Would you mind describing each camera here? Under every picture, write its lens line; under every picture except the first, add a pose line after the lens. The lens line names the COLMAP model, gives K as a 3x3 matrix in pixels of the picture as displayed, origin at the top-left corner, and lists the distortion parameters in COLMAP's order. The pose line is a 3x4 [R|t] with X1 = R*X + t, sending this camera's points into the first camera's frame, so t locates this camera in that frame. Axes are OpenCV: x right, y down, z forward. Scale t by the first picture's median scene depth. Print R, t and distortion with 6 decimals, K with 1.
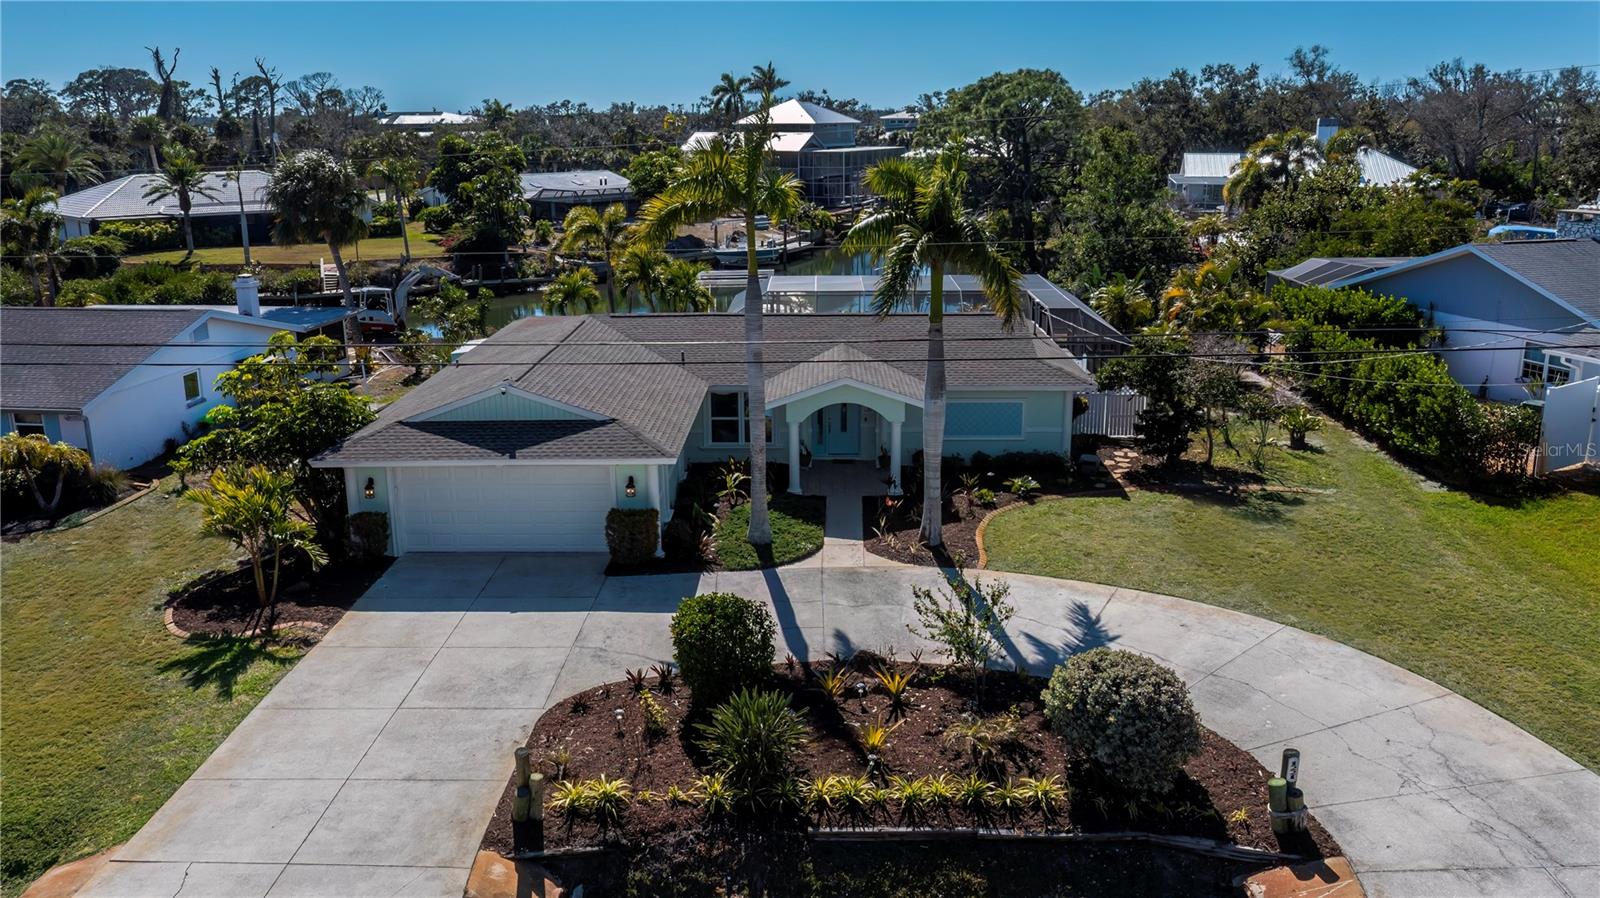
lens RADIAL K [[1273.4, 0, 799.4], [0, 1273.4, 449.6], [0, 0, 1]] dist [-0.000847, -0.000118]
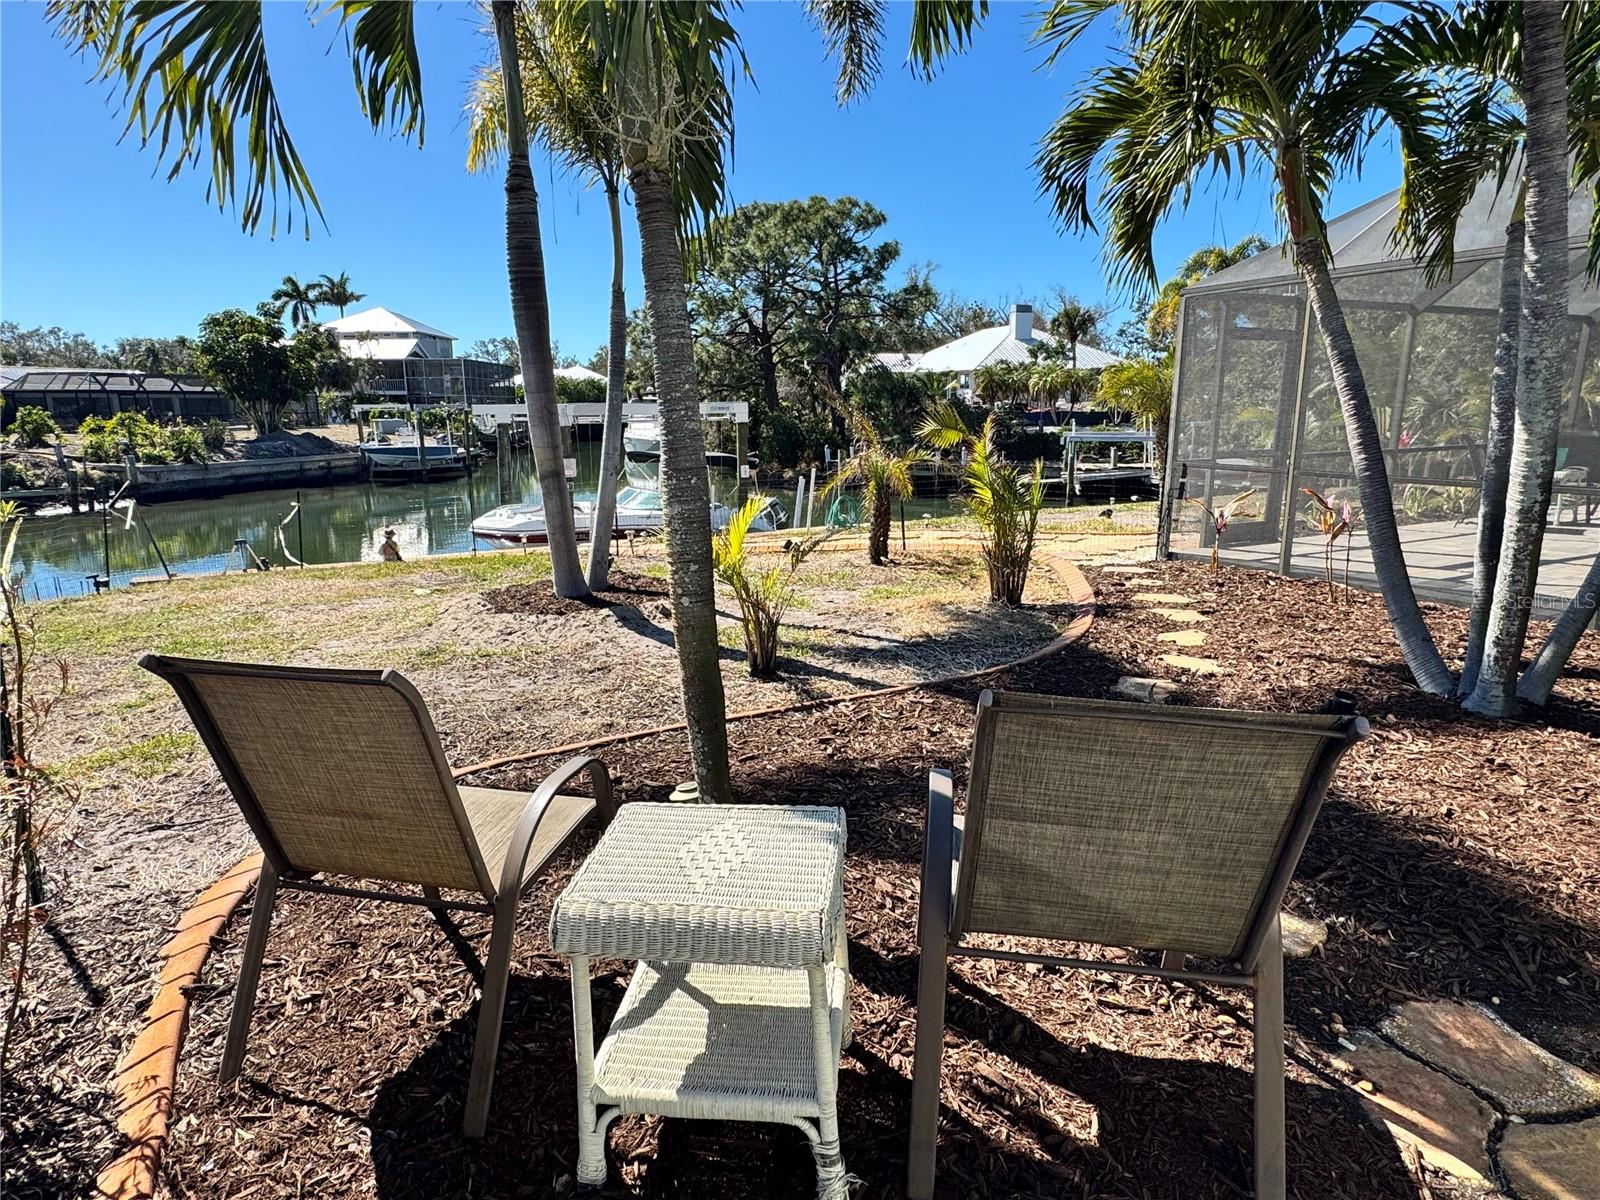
lens RADIAL K [[915.7, 0, 790.2], [0, 915.7, 596.7], [0, 0, 1]] dist [0.001503, 0.000786]
pose [[0.882134, -0.096717, 0.460961, -0.064575], [0.121699, 0.992260, -0.024702, -0.026846], [-0.455004, 0.077889, 0.887077, 0.320082]]
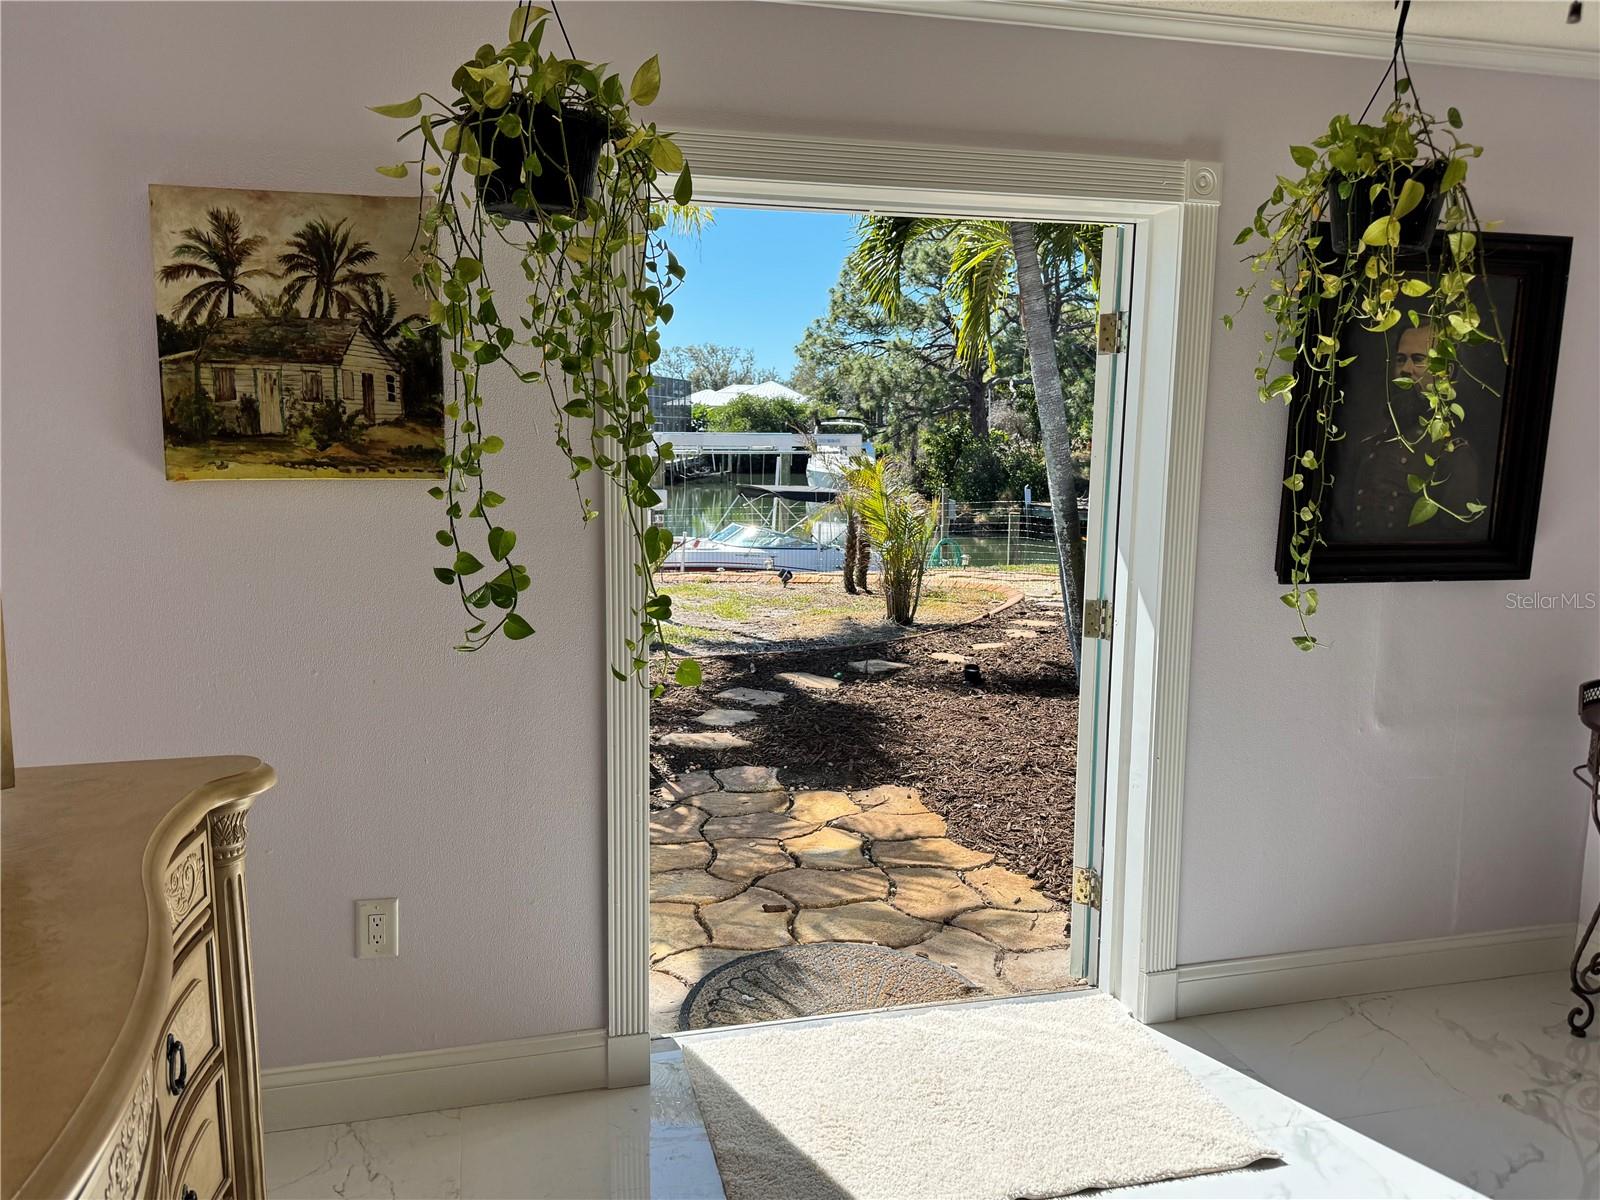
lens RADIAL K [[1186.3, 0, 793.9], [0, 1186.3, 610.8], [0, 0, 1]] dist [0.095063, 0.000644]
pose [[0.962014, -0.026109, 0.271748, -0.058767], [0.054777, 0.993633, -0.098451, -0.021309], [-0.267448, 0.109597, 0.957319, 0.295610]]
